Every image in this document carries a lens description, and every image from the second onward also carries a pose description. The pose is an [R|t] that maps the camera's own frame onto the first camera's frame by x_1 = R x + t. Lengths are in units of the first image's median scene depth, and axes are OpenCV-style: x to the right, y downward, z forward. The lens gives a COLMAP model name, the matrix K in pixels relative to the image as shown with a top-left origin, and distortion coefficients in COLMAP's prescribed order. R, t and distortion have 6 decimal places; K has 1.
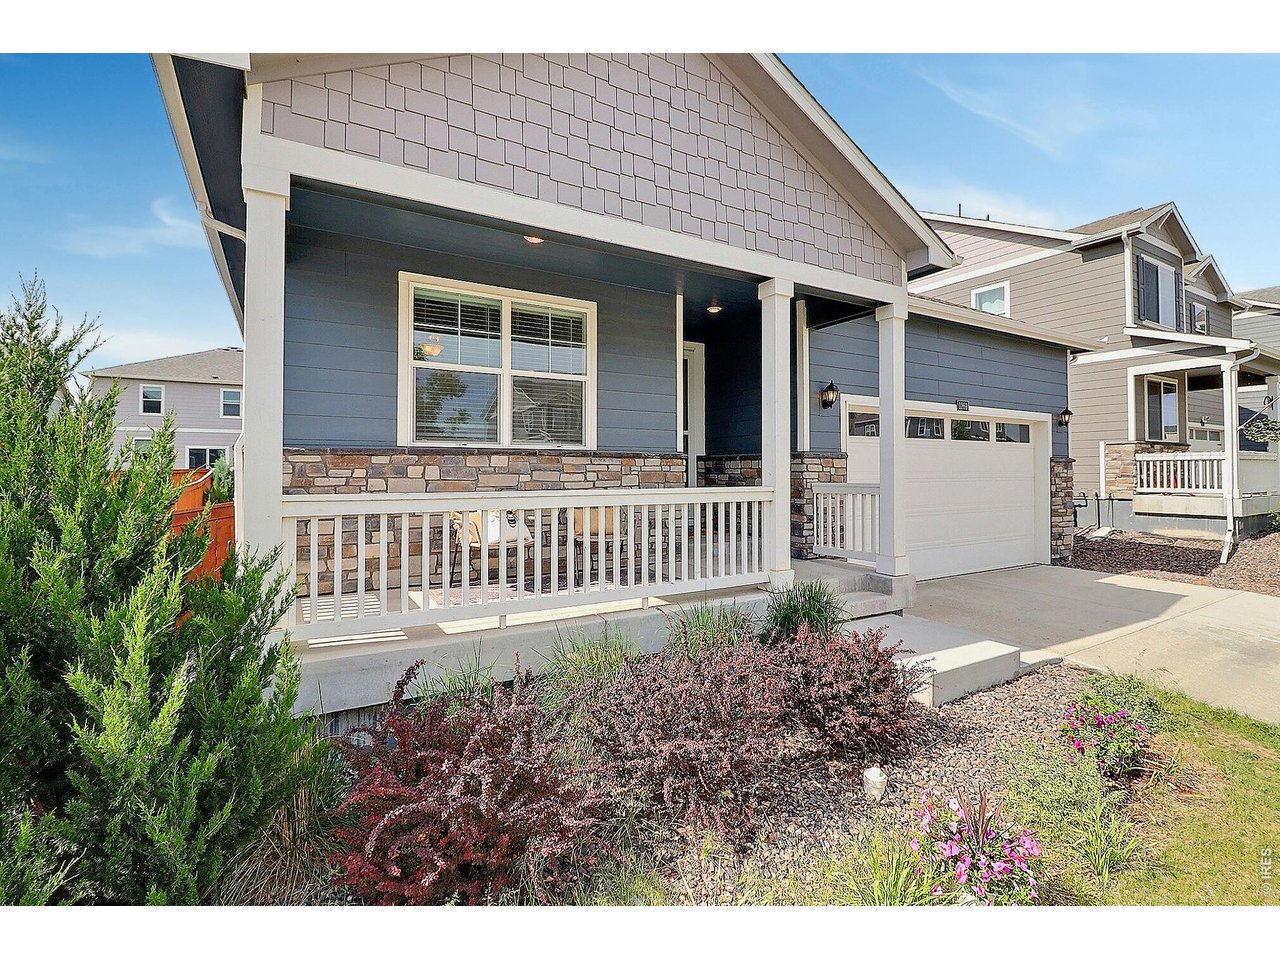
lens RADIAL K [[595.7, 0, 646.3], [0, 595.7, 465.1], [0, 0, 1]] dist [0.001397, -0.014277]
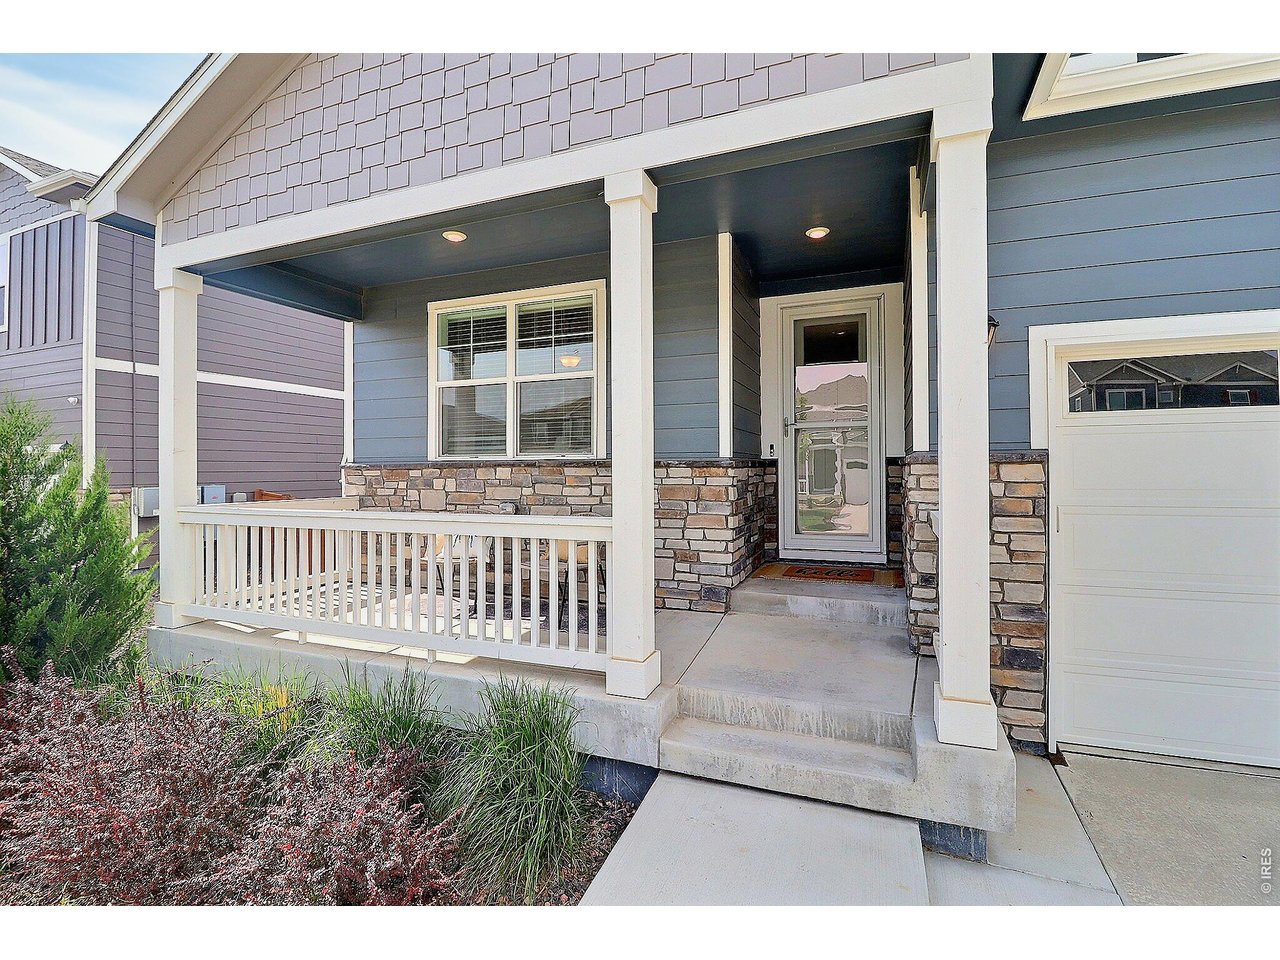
lens RADIAL K [[595.7, 0, 646.3], [0, 595.7, 465.1], [0, 0, 1]] dist [0.001397, -0.014277]
pose [[0.607014, -0.006853, -0.794661, 0.612235], [0.014898, 0.999885, 0.002757, -0.017882], [0.794551, -0.013512, 0.607047, 0.552475]]
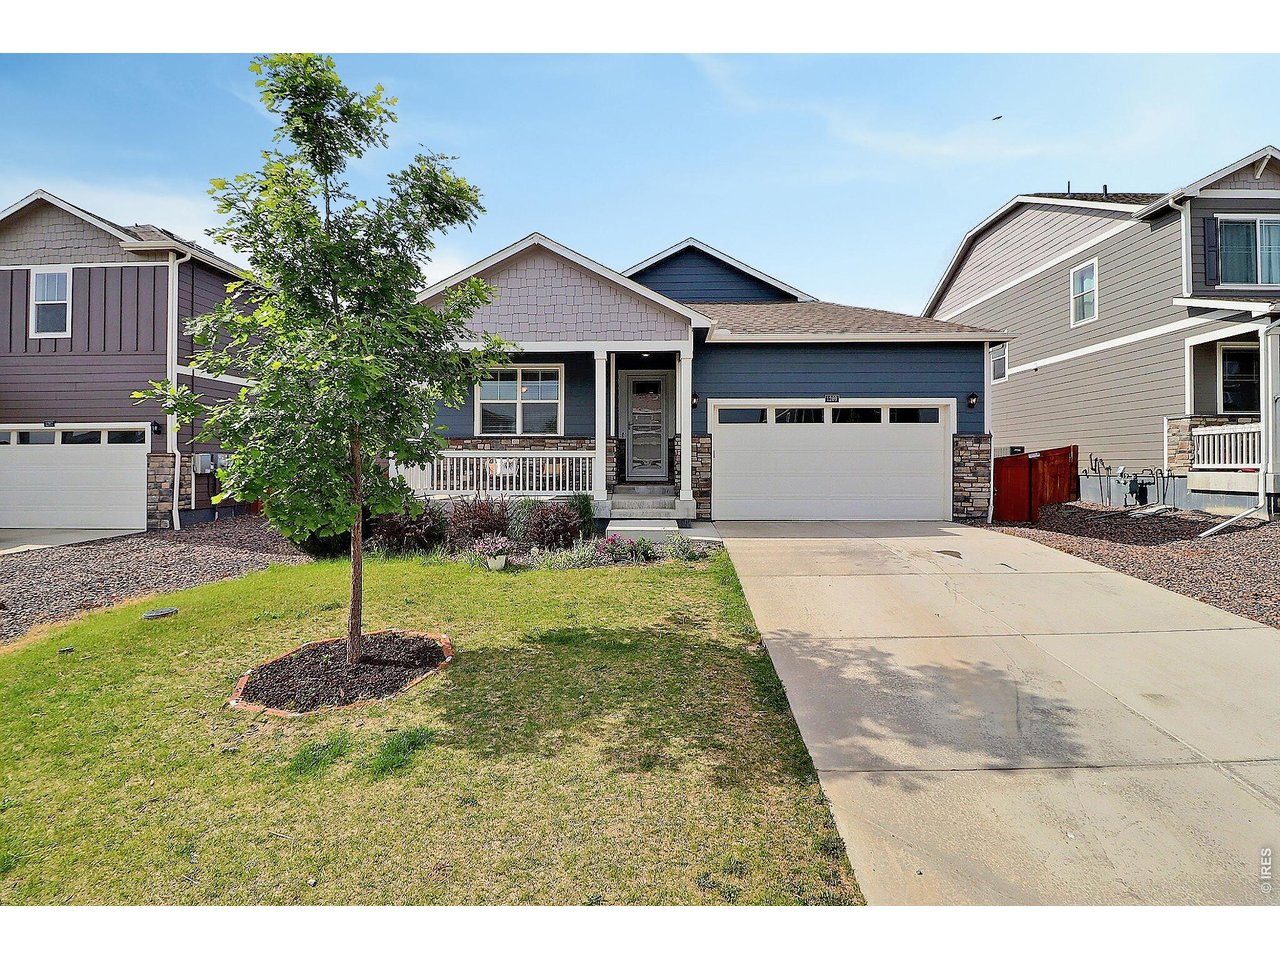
lens RADIAL K [[595.7, 0, 646.3], [0, 595.7, 465.1], [0, 0, 1]] dist [0.001397, -0.014277]
pose [[0.844853, 0.000095, -0.534999, 1.267529], [0.004730, 0.999960, 0.007647, 0.061412], [0.534978, -0.008991, 0.844818, -0.586331]]
